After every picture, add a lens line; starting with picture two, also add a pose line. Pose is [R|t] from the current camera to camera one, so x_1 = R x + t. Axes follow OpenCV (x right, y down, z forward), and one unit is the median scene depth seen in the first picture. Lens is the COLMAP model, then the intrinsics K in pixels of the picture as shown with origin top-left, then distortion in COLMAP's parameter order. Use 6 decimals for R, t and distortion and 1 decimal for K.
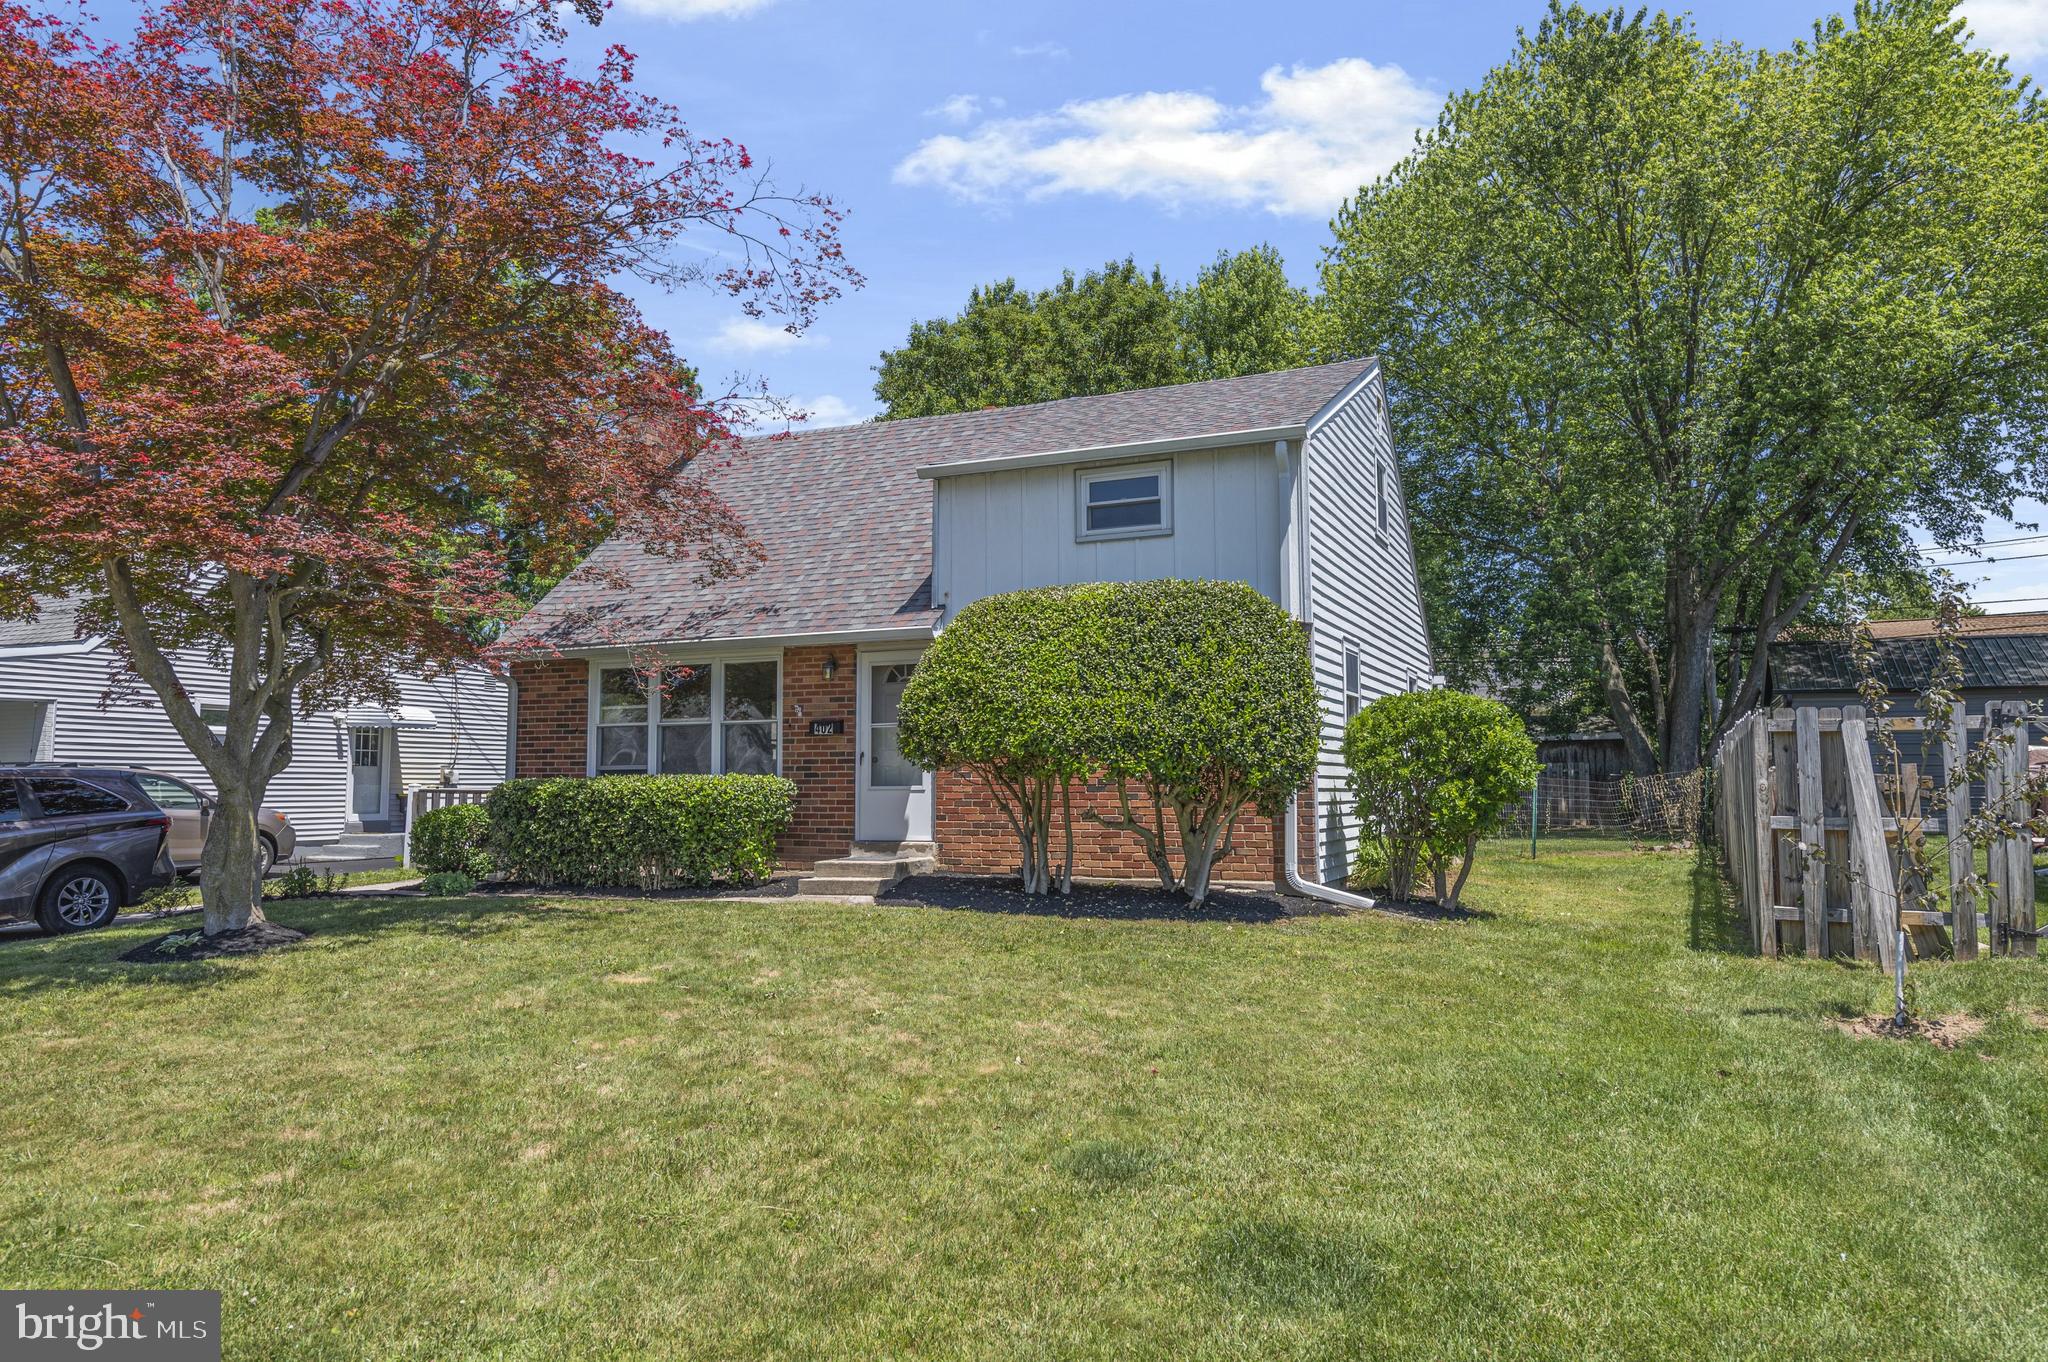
lens RADIAL K [[1353.7, 0, 1024.4], [0, 1353.7, 678.1], [0, 0, 1]] dist [0.030125, -0.014374]
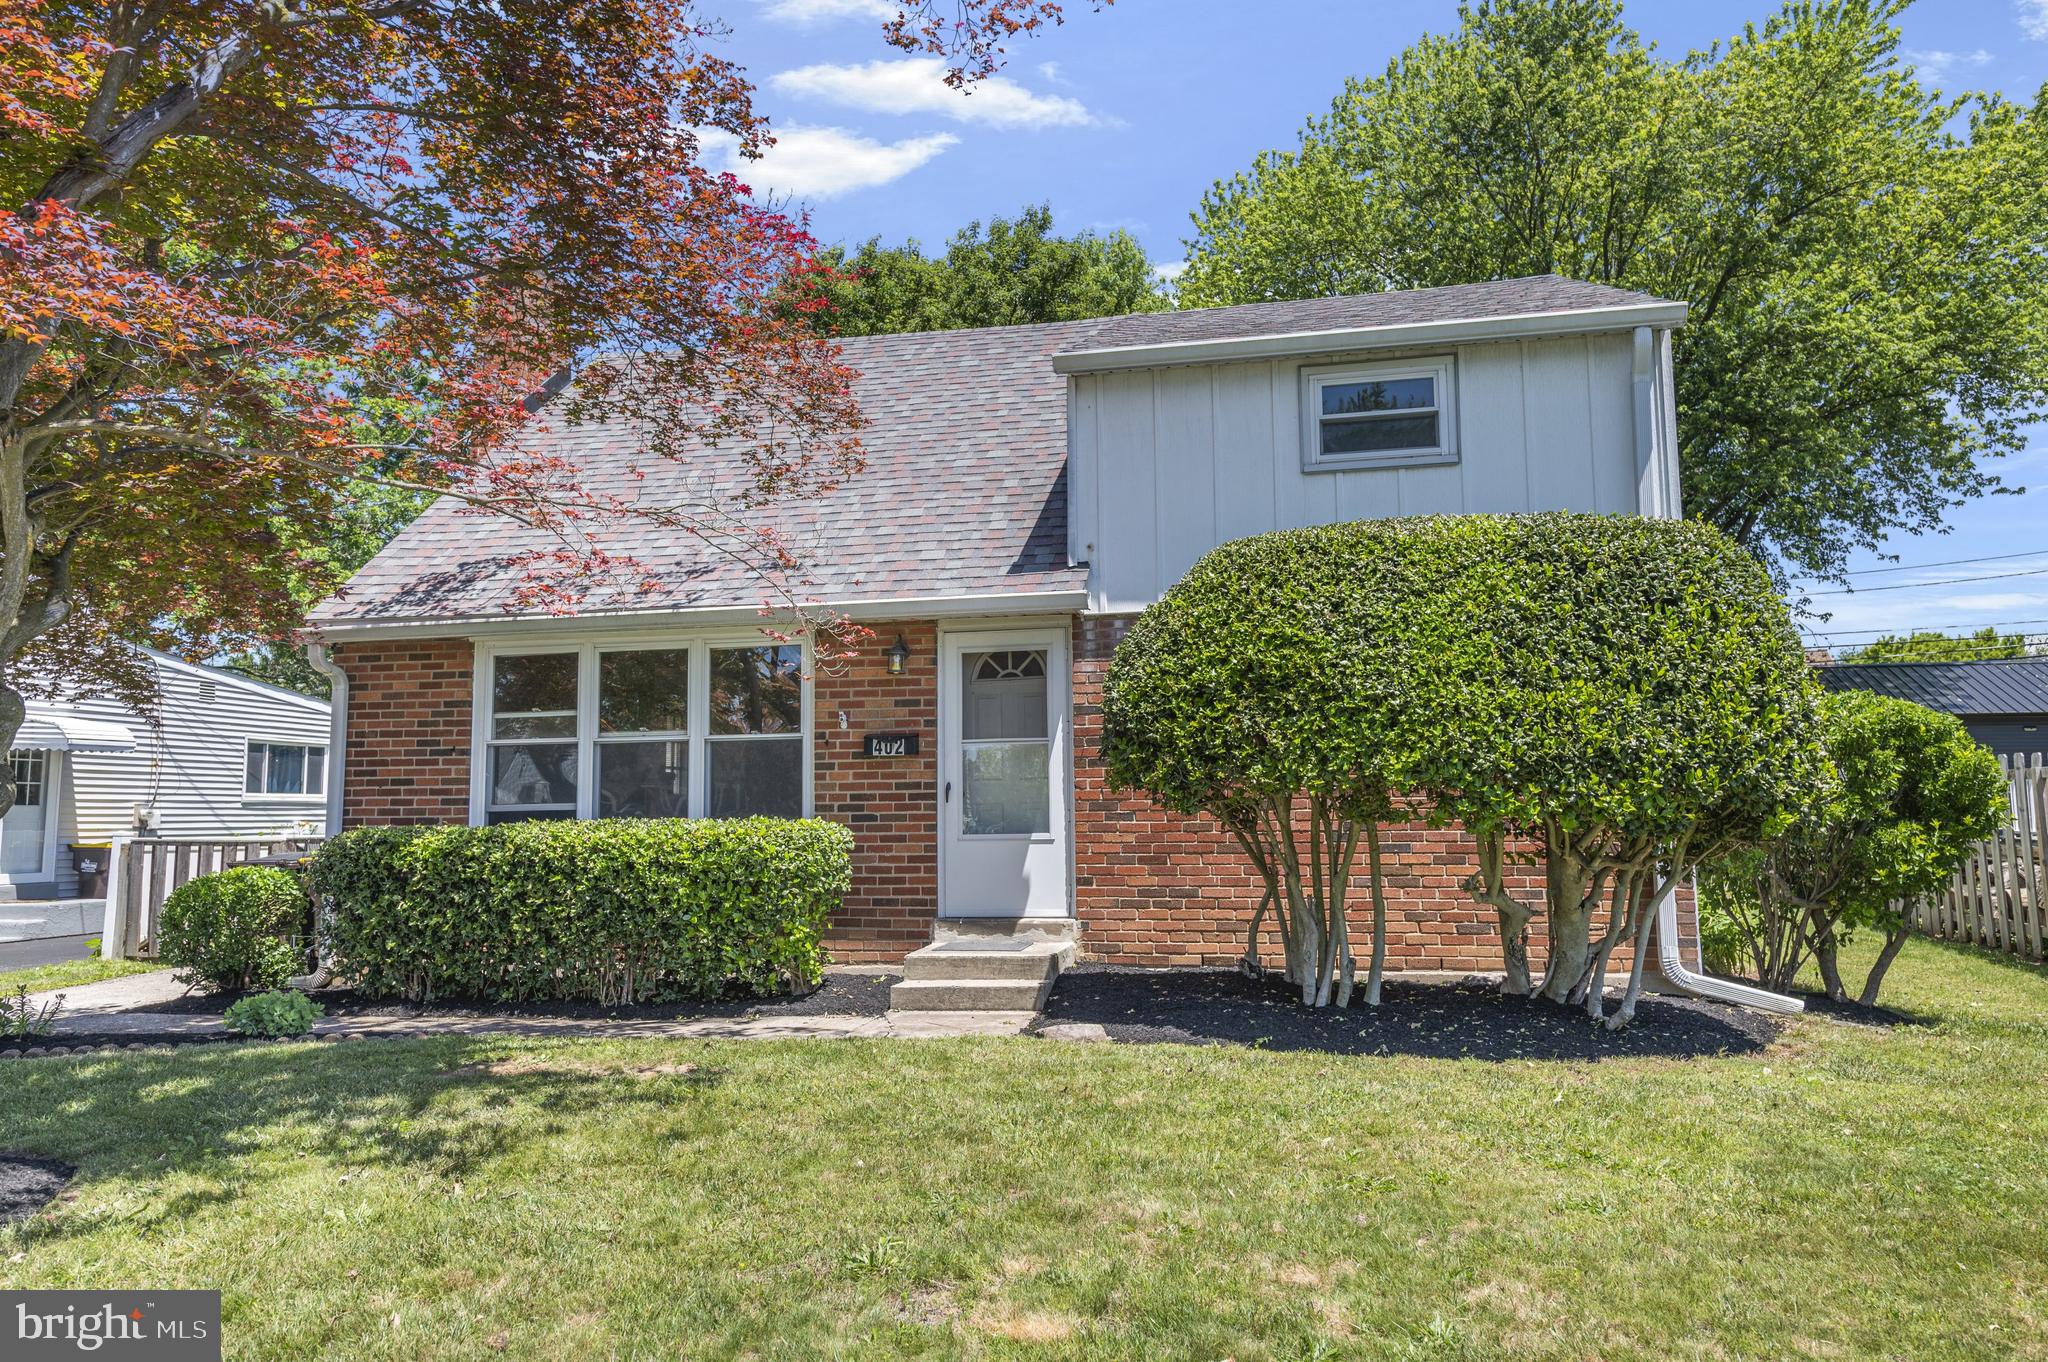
lens RADIAL K [[1353.7, 0, 1023.0], [0, 1353.7, 677.3], [0, 0, 1]] dist [0.030125, -0.014374]
pose [[0.977265, 0.015365, 0.211466, -0.227011], [-0.010243, 0.999628, -0.025294, 0.019743], [-0.211776, 0.022553, 0.977058, 0.348455]]
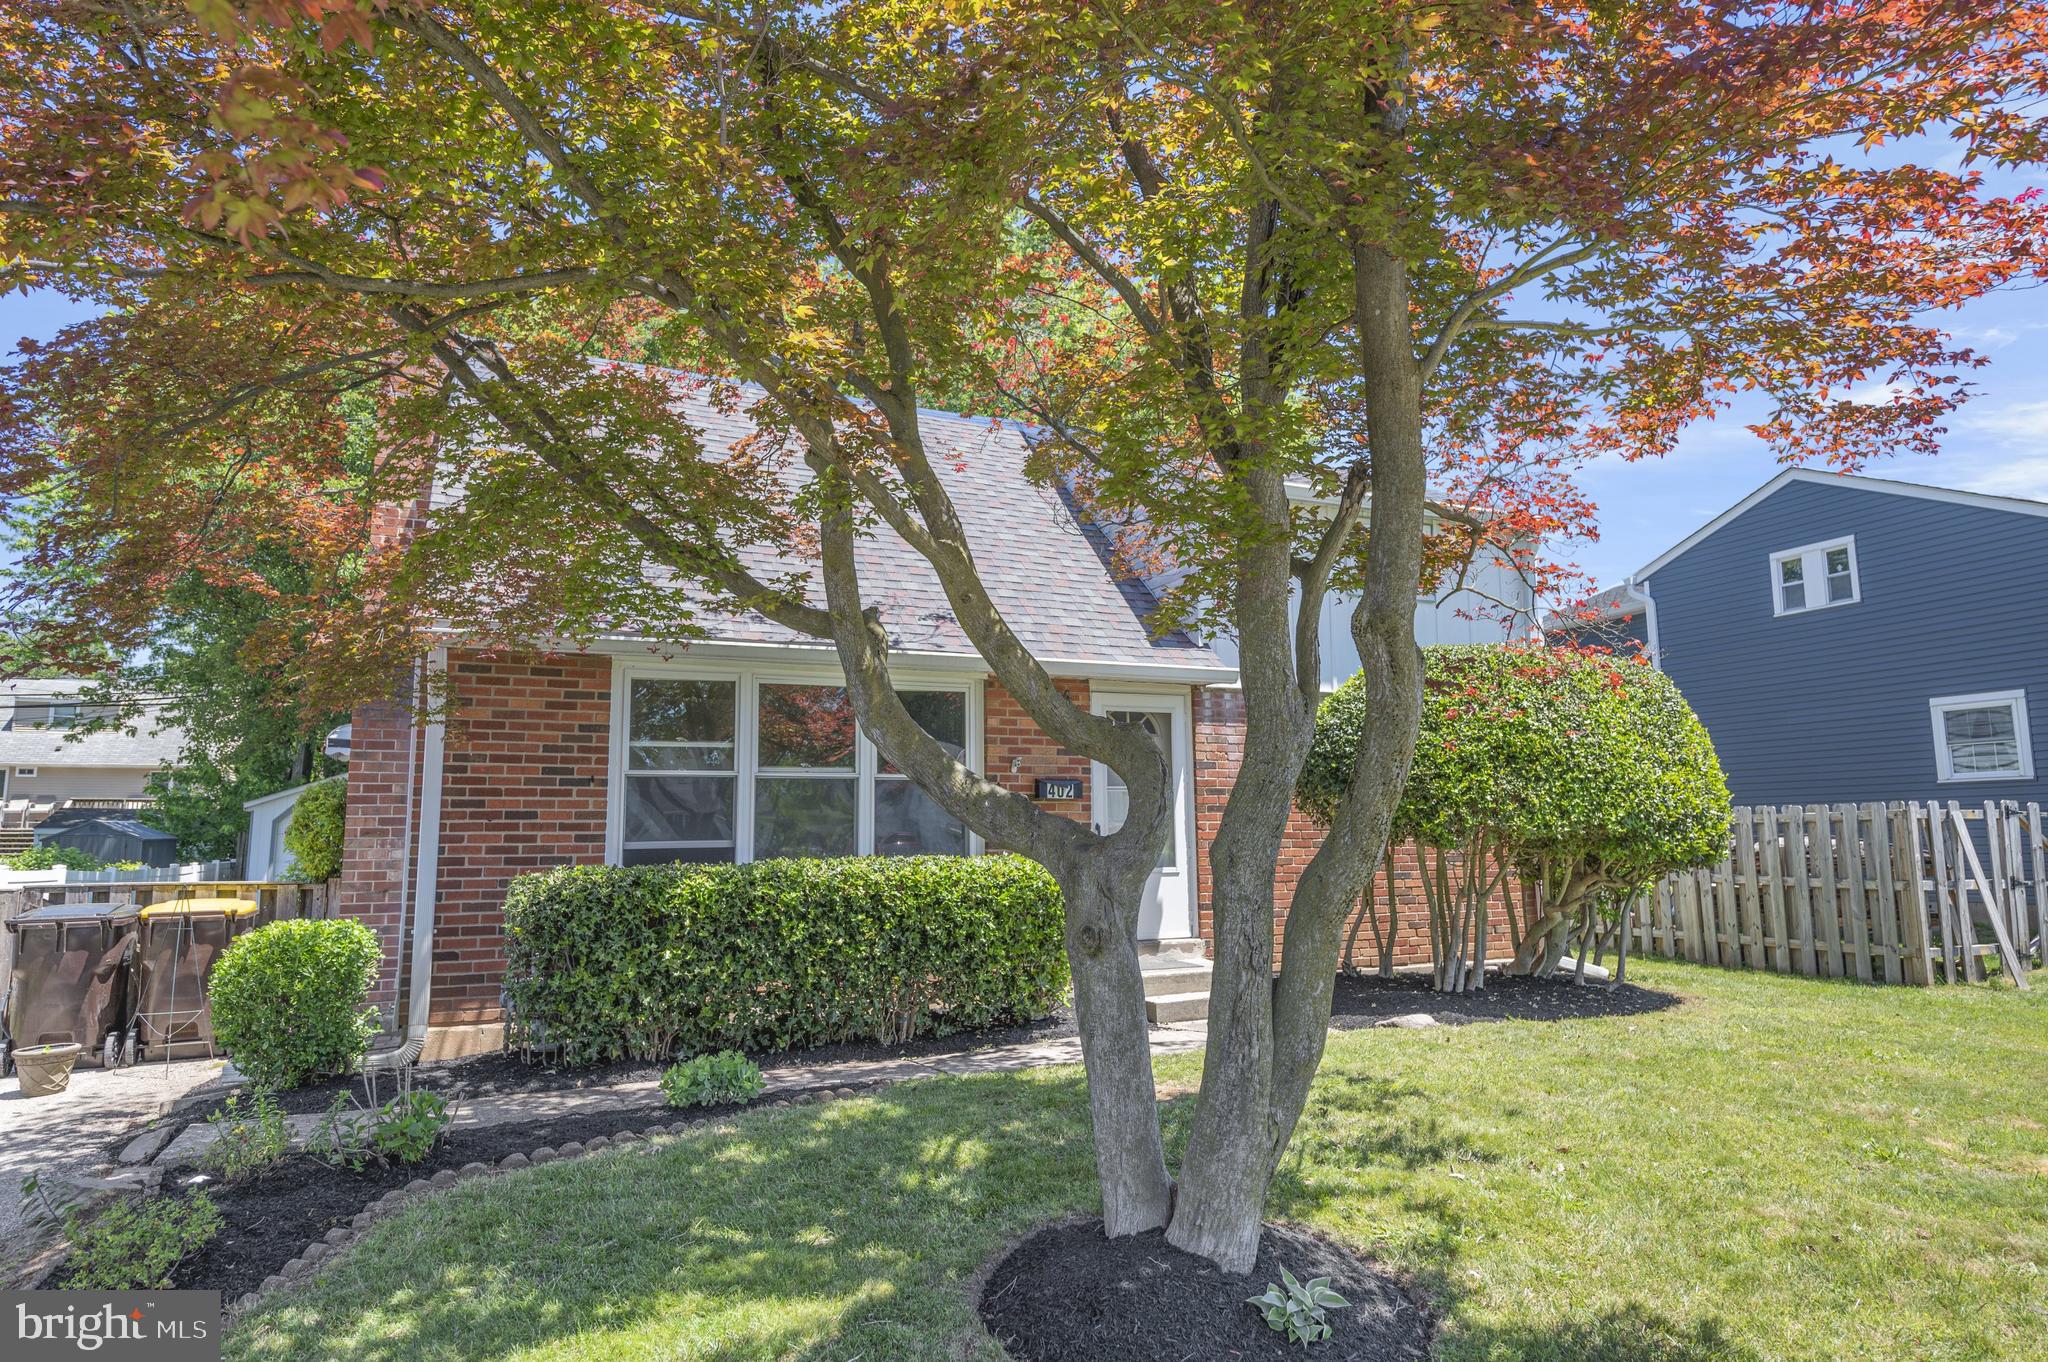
lens RADIAL K [[1247.6, 0, 1025.5], [0, 1247.6, 677.6], [0, 0, 1]] dist [0.018044, -0.000196]
pose [[0.665249, 0.094525, 0.740614, -0.676113], [-0.051191, 0.995394, -0.081061, 0.032398], [-0.744865, 0.016013, 0.667023, 0.570259]]
